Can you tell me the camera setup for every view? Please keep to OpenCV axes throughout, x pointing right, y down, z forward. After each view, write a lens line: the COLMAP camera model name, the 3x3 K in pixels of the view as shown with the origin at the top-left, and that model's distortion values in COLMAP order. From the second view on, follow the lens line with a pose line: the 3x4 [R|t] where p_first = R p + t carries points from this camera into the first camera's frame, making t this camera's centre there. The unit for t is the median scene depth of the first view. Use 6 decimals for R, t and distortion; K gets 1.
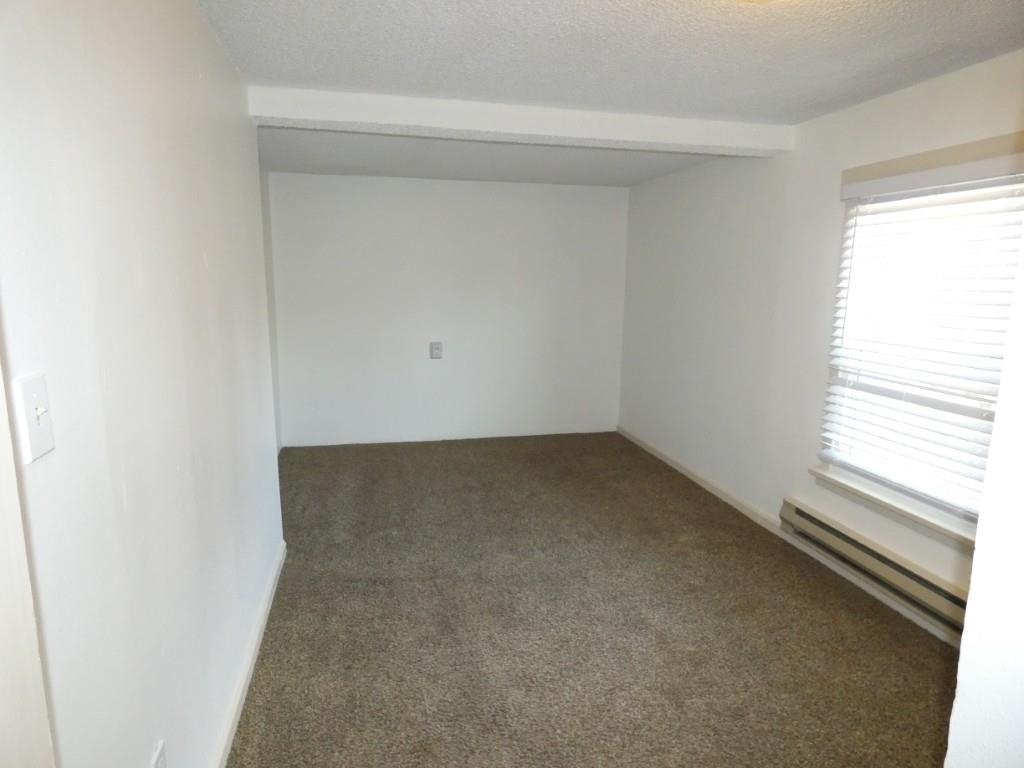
lens RADIAL K [[612.2, 0, 512.3], [0, 612.2, 382.2], [0, 0, 1]] dist [-0.007588, 0.004100]
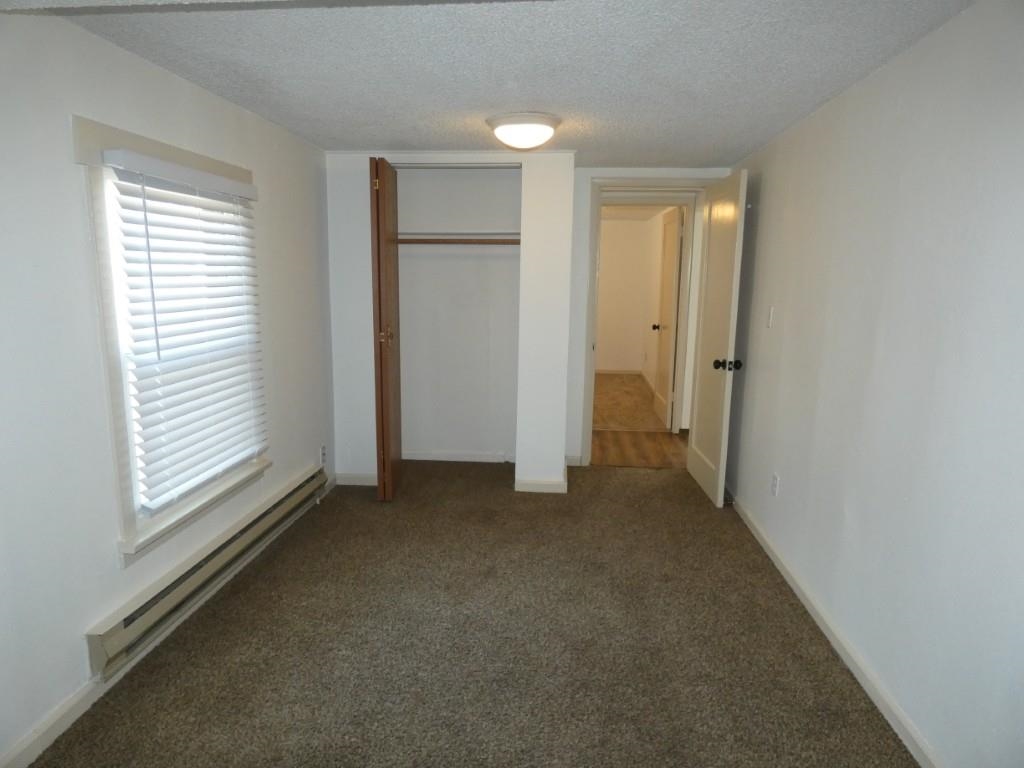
lens RADIAL K [[612.2, 0, 514.5], [0, 612.2, 385.7], [0, 0, 1]] dist [-0.007588, 0.004100]
pose [[-0.940900, -0.080245, 0.329040, -0.160562], [0.036385, 0.941954, 0.333765, -0.282101], [-0.336724, 0.326011, -0.883365, 1.582868]]
